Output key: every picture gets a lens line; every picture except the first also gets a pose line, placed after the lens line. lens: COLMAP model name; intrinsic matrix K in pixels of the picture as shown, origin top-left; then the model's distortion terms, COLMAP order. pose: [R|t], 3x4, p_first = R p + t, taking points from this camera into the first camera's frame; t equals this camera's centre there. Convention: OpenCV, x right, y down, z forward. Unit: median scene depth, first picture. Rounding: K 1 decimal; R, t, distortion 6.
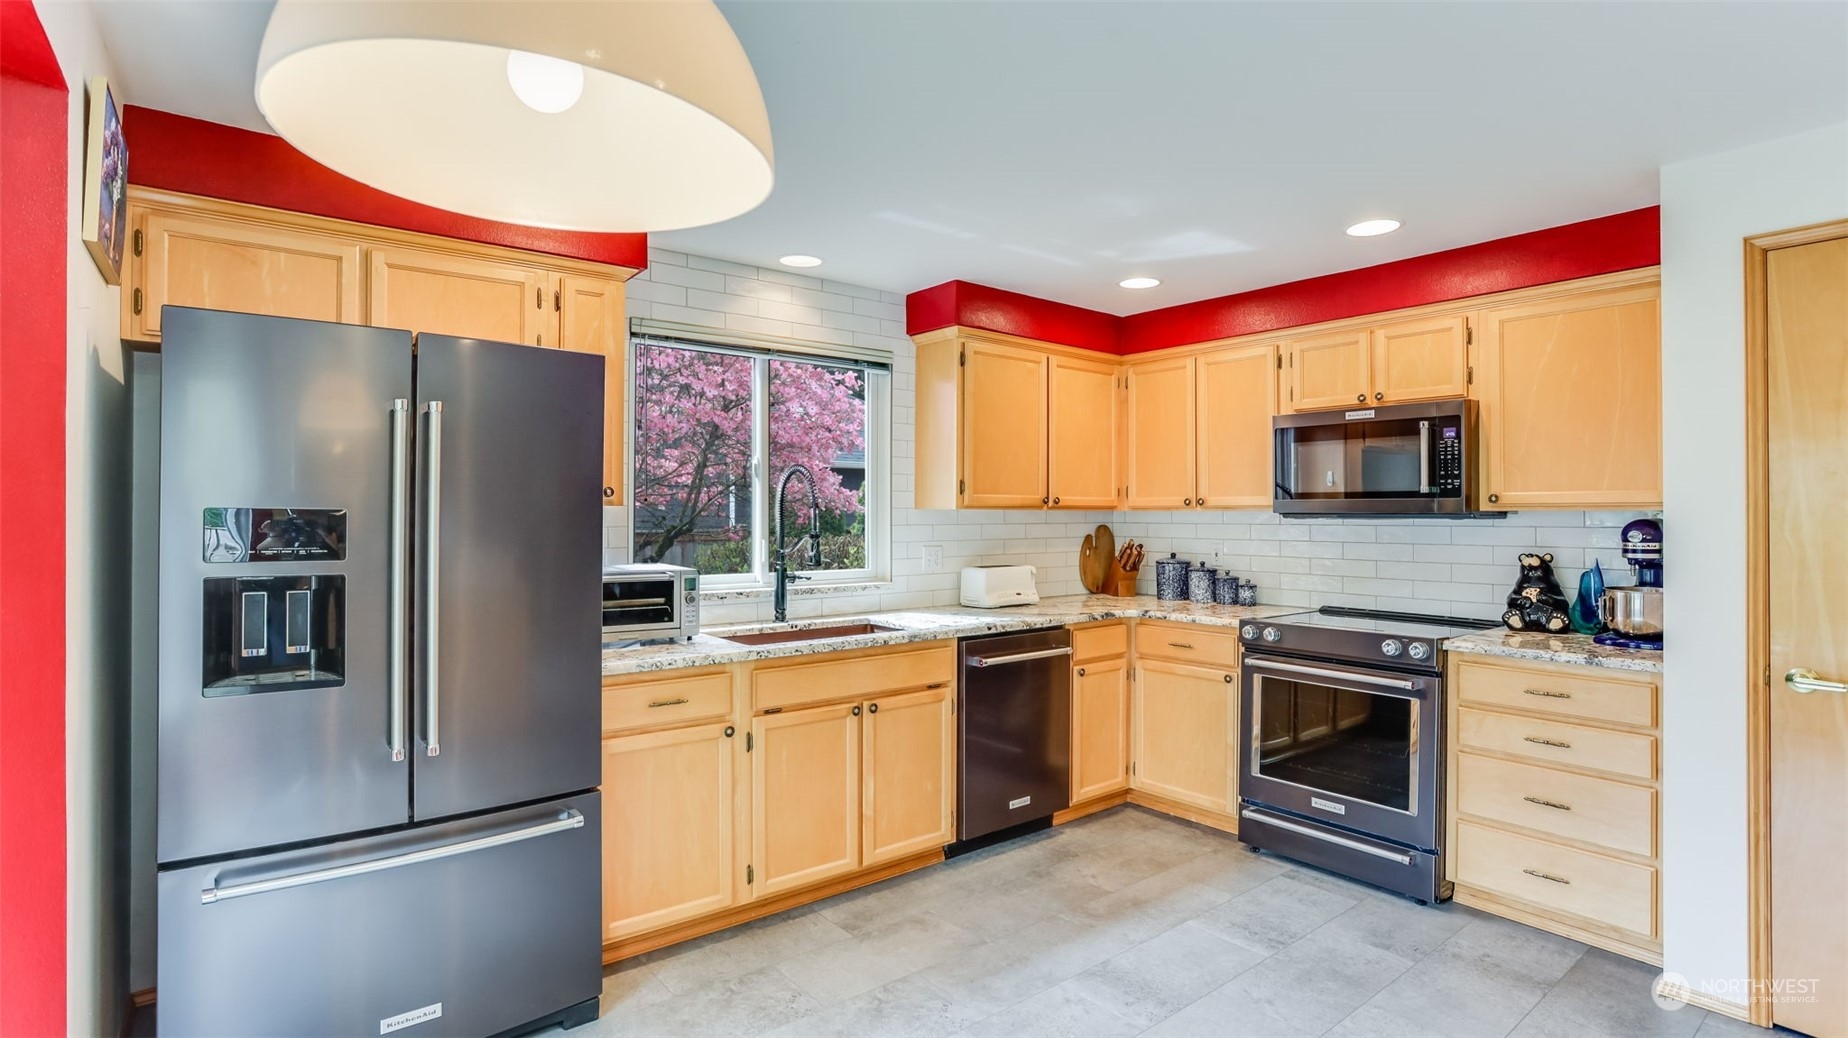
lens RADIAL K [[906.6, 0, 923.3], [0, 906.6, 478.9], [0, 0, 1]] dist [-0.056694, 0.023170]
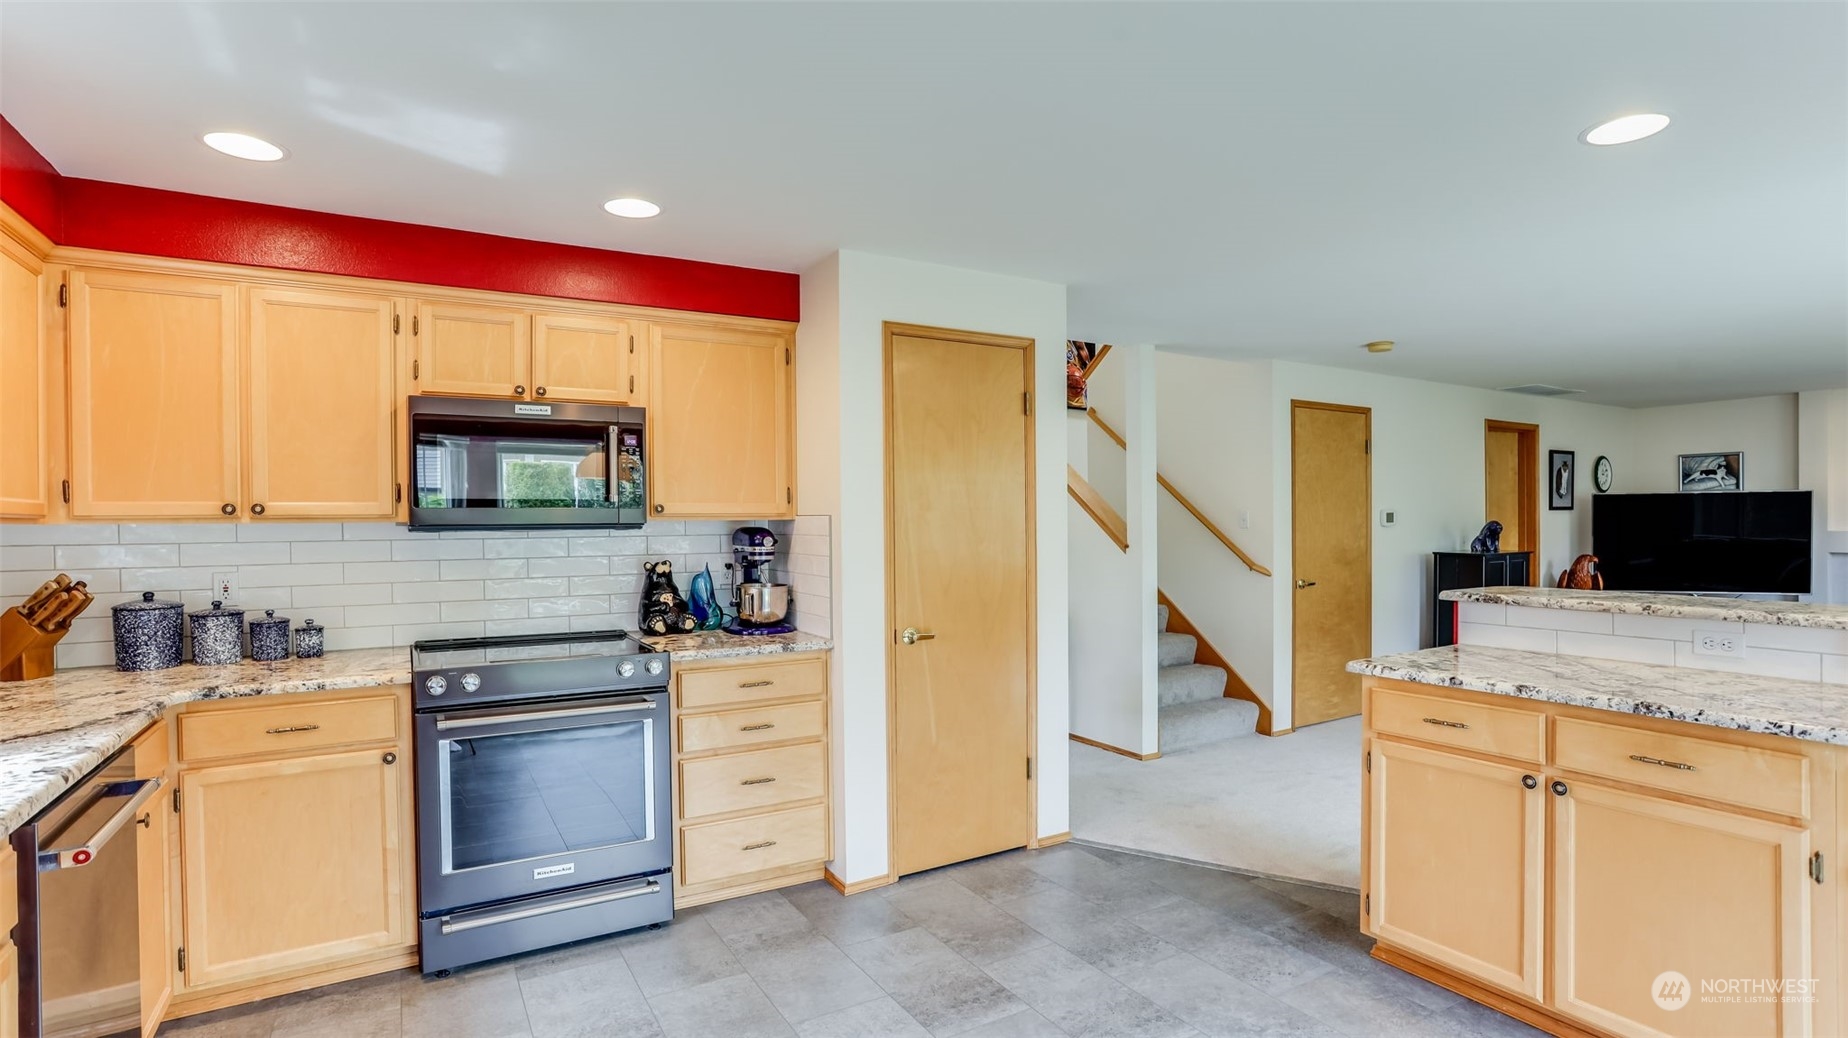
lens RADIAL K [[886.4, 0, 924.7], [0, 886.4, 514.8], [0, 0, 1]] dist [-0.057011, 0.020973]
pose [[0.131674, 0.005198, 0.991279, -0.269586], [-0.027124, 0.999631, -0.001639, 0.018434], [-0.990922, -0.026671, 0.131766, 0.467220]]
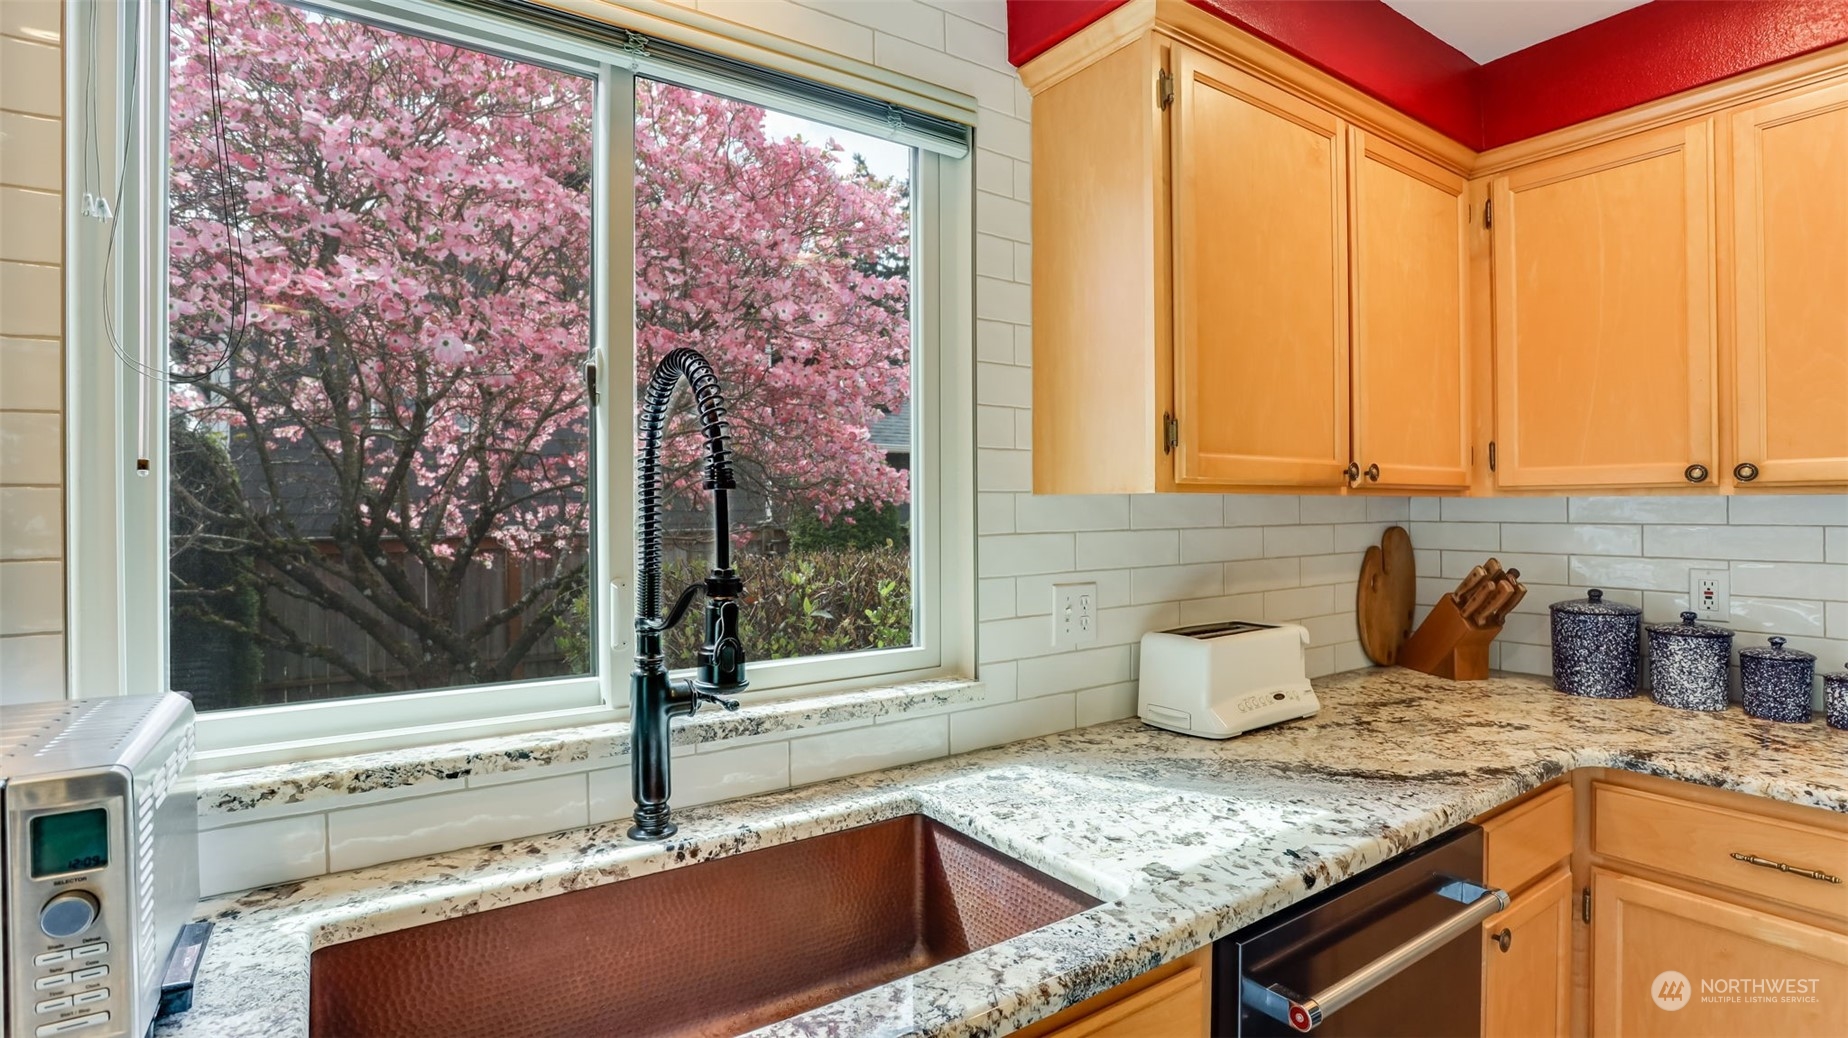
lens RADIAL K [[886.4, 0, 924.7], [0, 886.4, 514.8], [0, 0, 1]] dist [-0.057011, 0.020973]
pose [[0.997568, -0.005336, -0.069497, -0.032063], [0.008606, 0.998865, 0.046847, 0.024867], [0.069168, -0.047331, 0.996482, 0.638327]]
